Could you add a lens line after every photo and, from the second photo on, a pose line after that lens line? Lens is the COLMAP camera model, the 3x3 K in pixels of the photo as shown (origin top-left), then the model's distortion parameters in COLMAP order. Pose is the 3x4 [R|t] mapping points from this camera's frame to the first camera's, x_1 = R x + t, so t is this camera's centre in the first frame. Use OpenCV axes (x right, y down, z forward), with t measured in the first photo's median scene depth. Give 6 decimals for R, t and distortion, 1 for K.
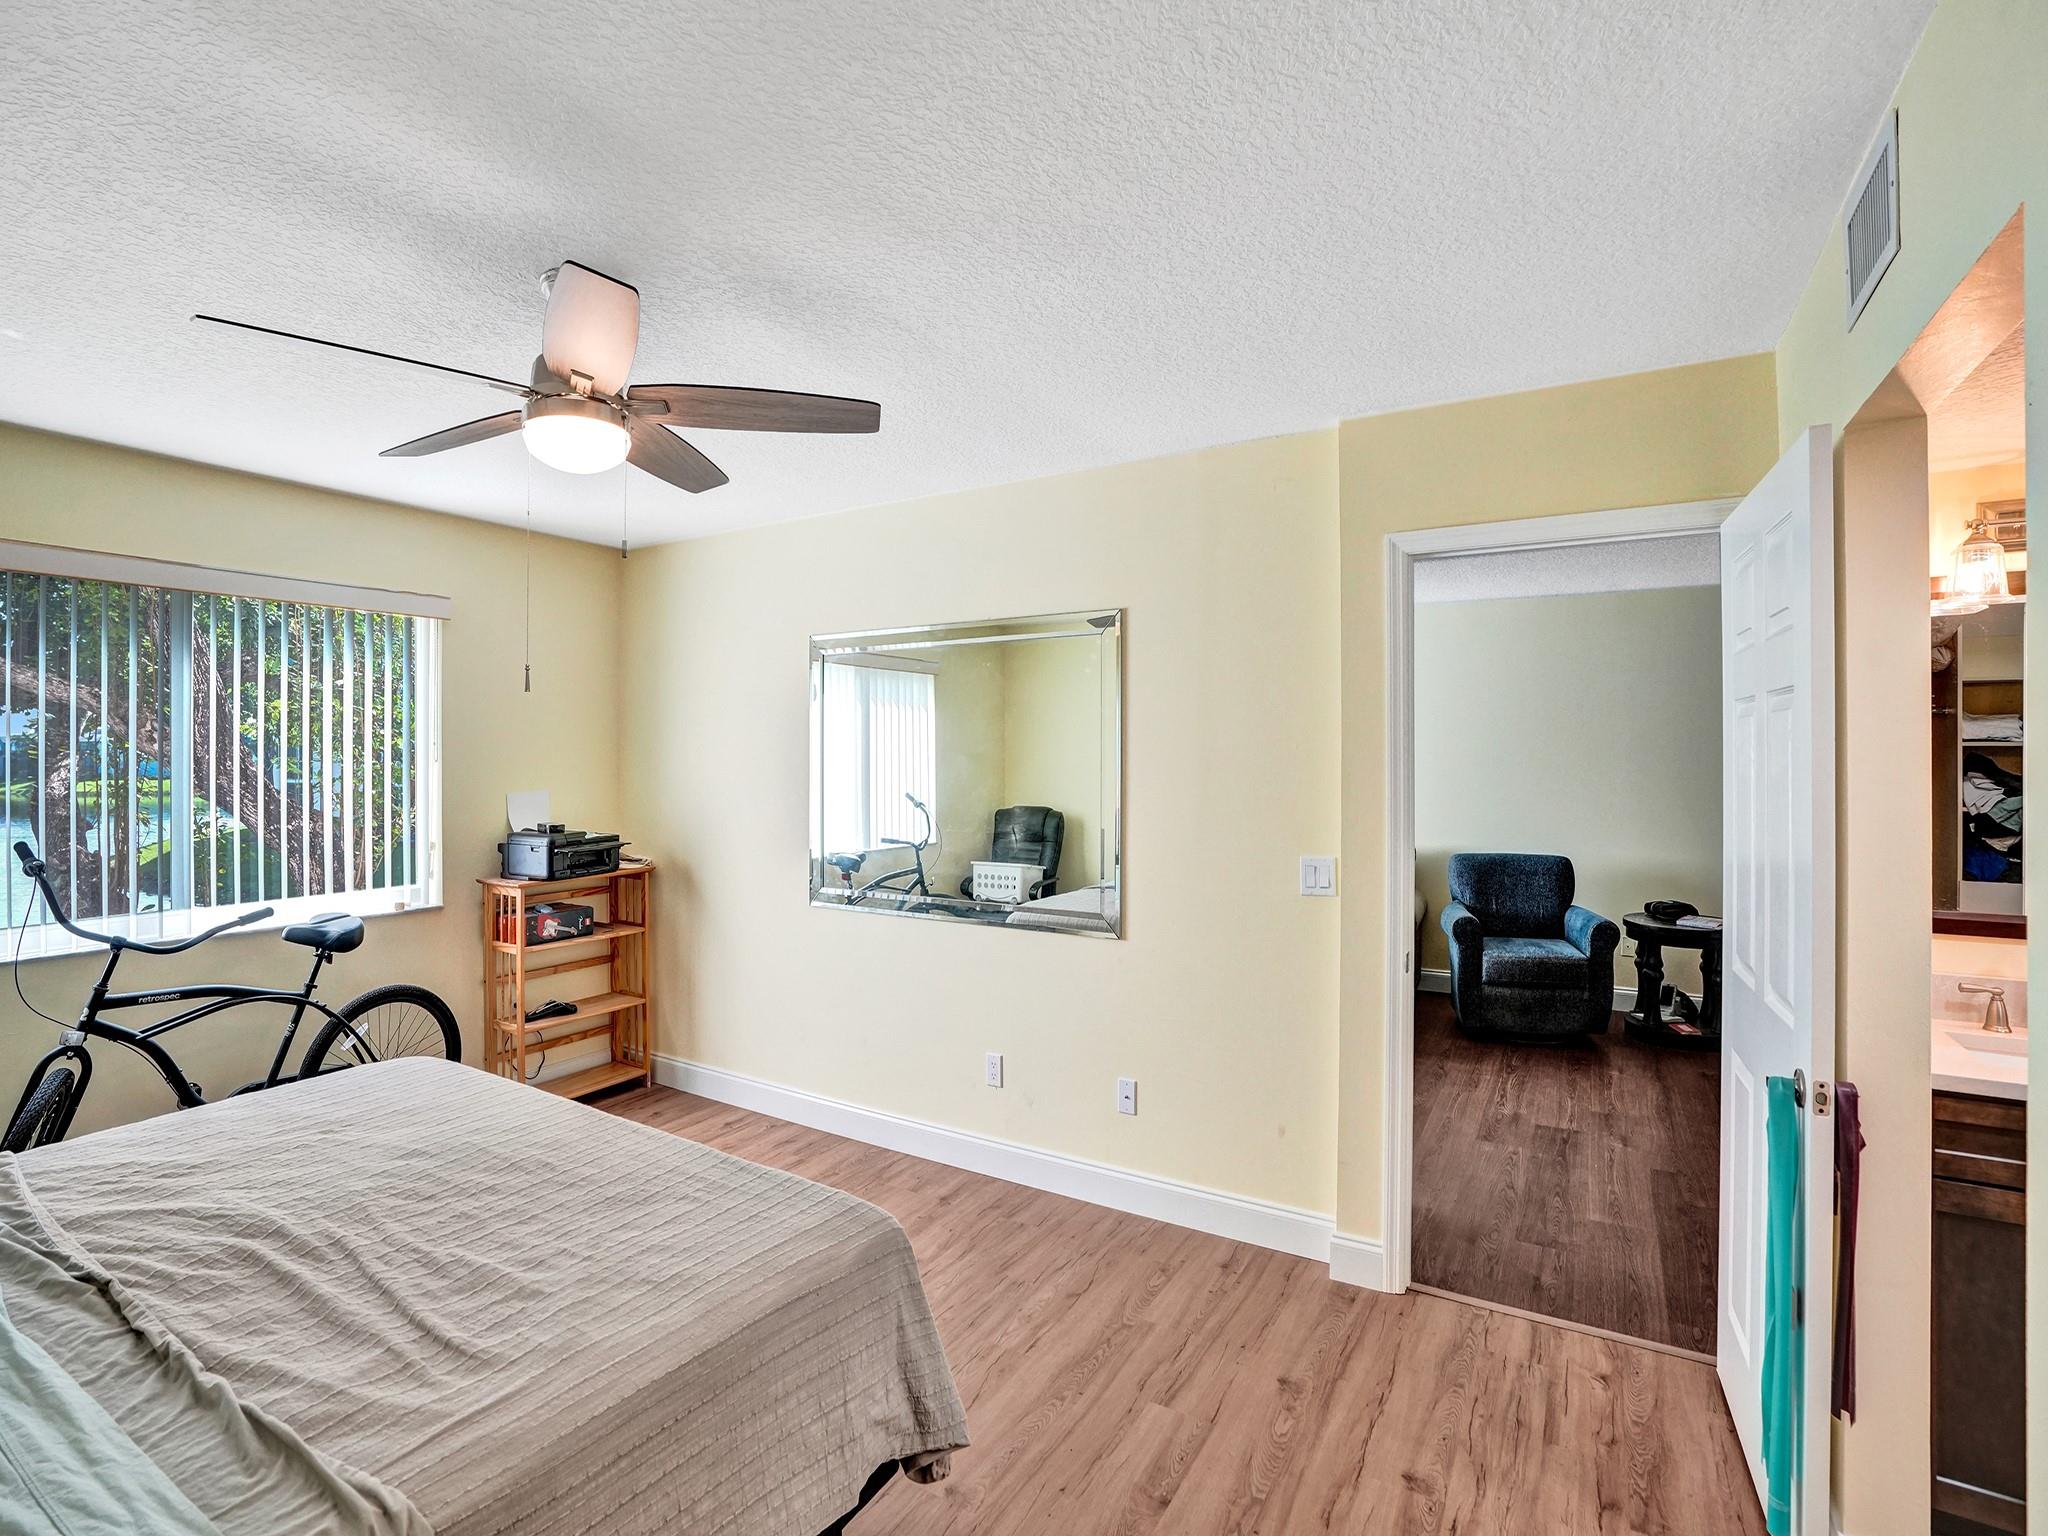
lens RADIAL K [[974.5, 0, 1025.6], [0, 974.5, 749.1], [0, 0, 1]] dist [-0.067695, 0.026072]
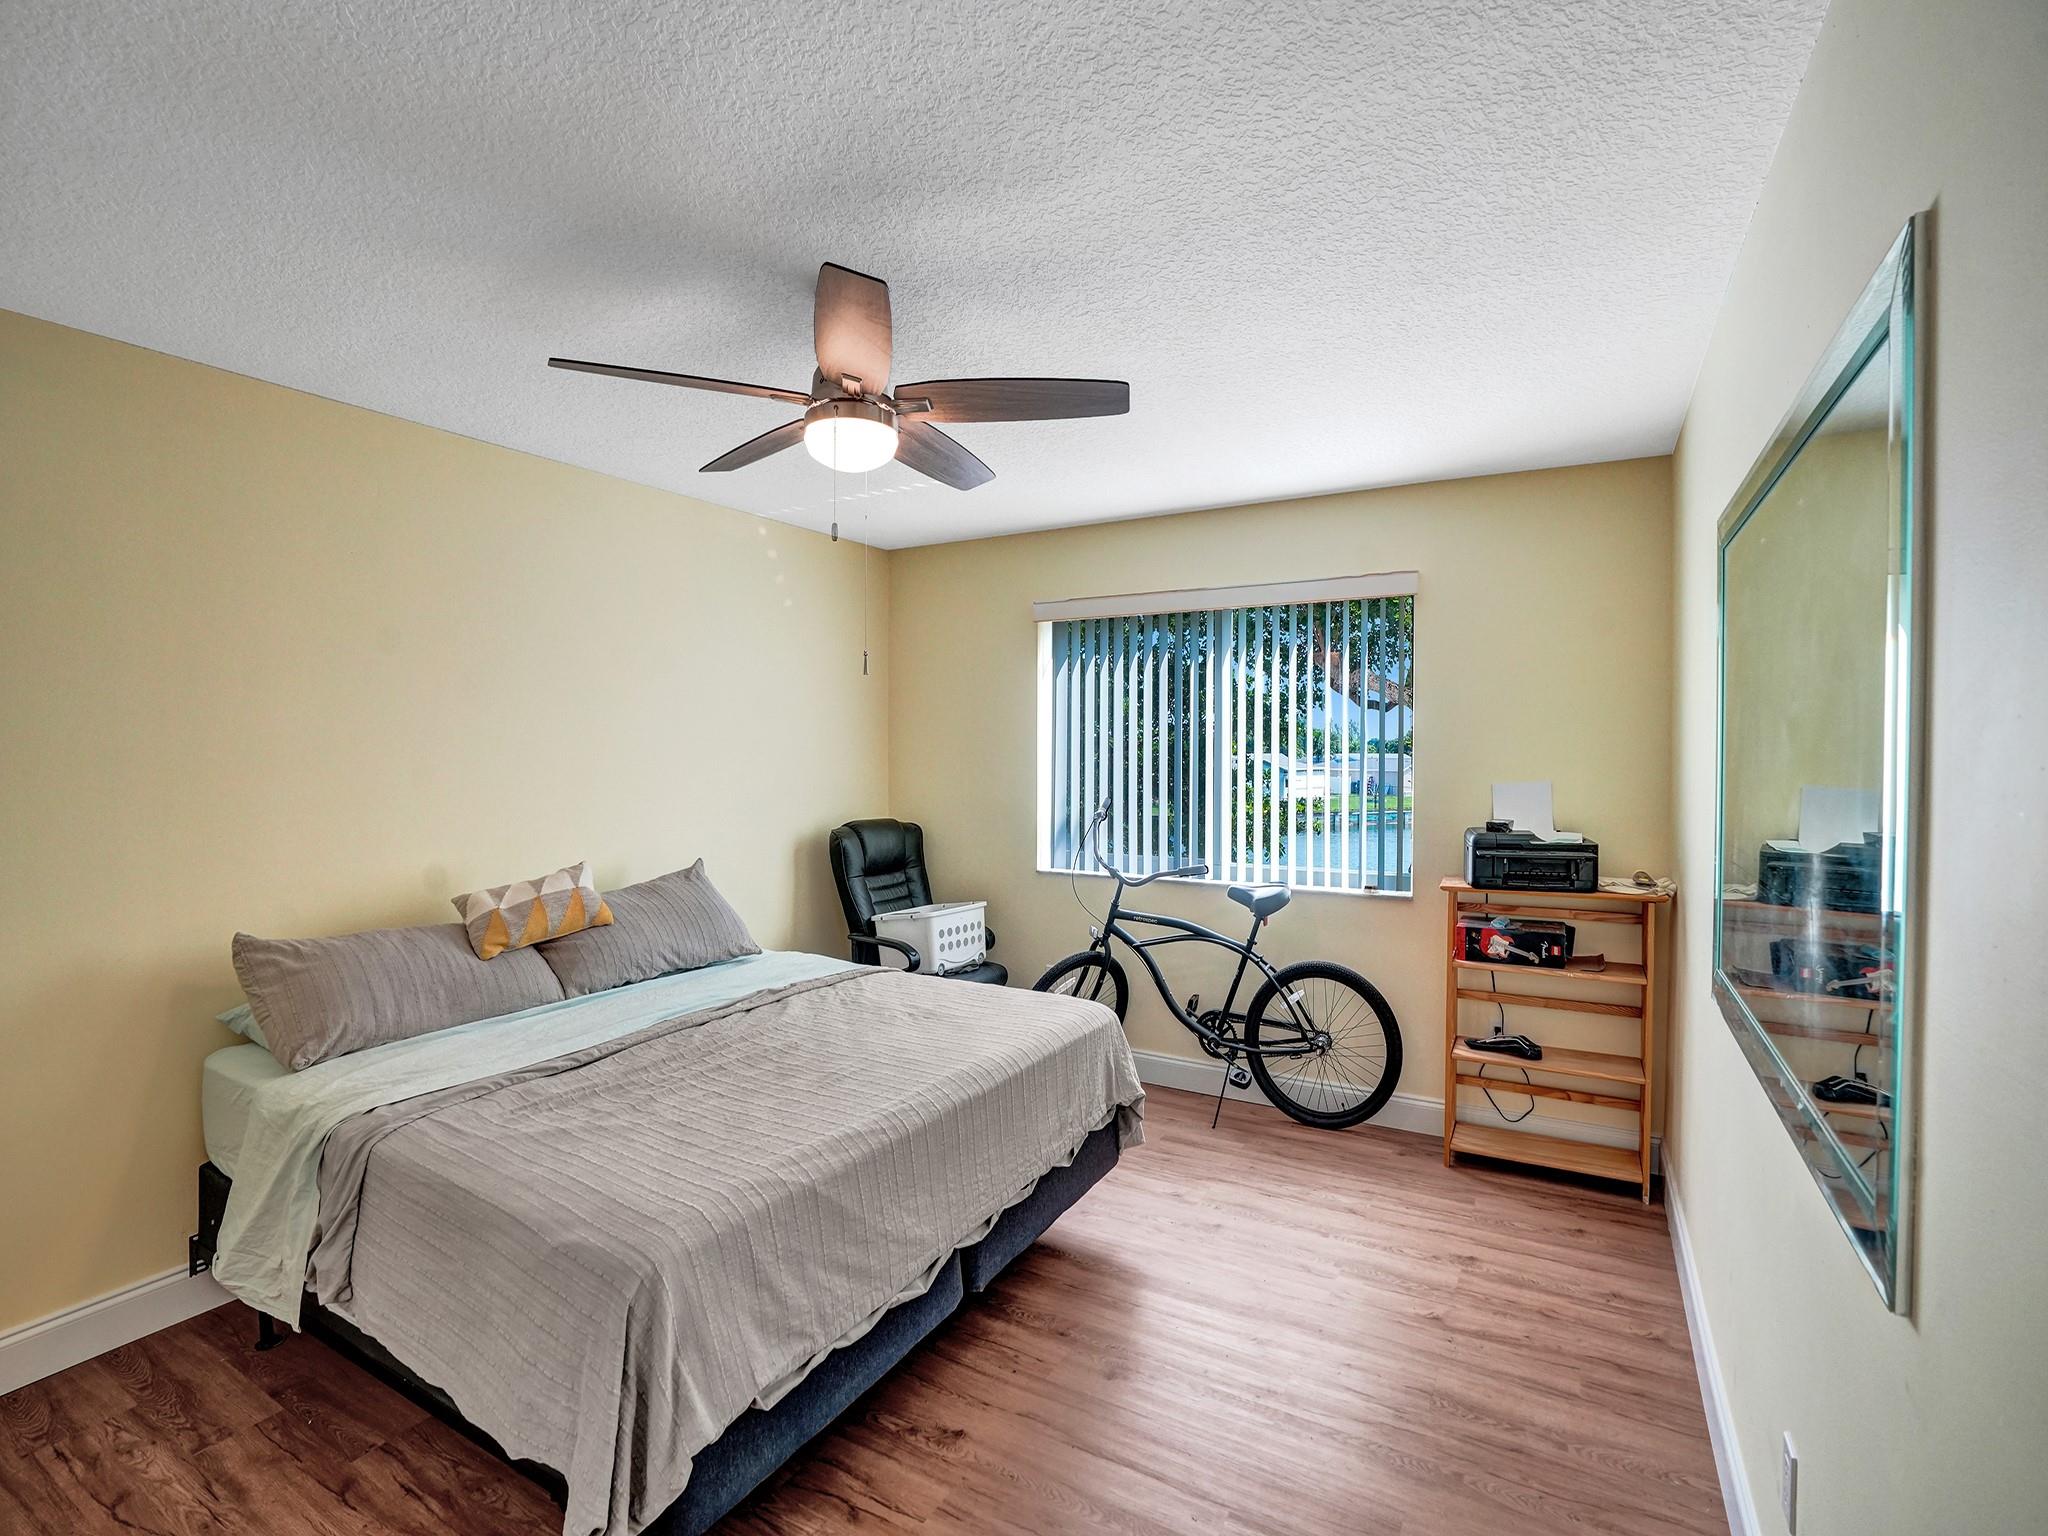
lens RADIAL K [[974.5, 0, 1025.6], [0, 974.5, 749.1], [0, 0, 1]] dist [-0.067695, 0.026072]
pose [[-0.005459, 0.012506, -0.999907, 0.413707], [0.012755, 0.999841, 0.012435, 0.001030], [0.999904, -0.012685, -0.005618, 0.743849]]
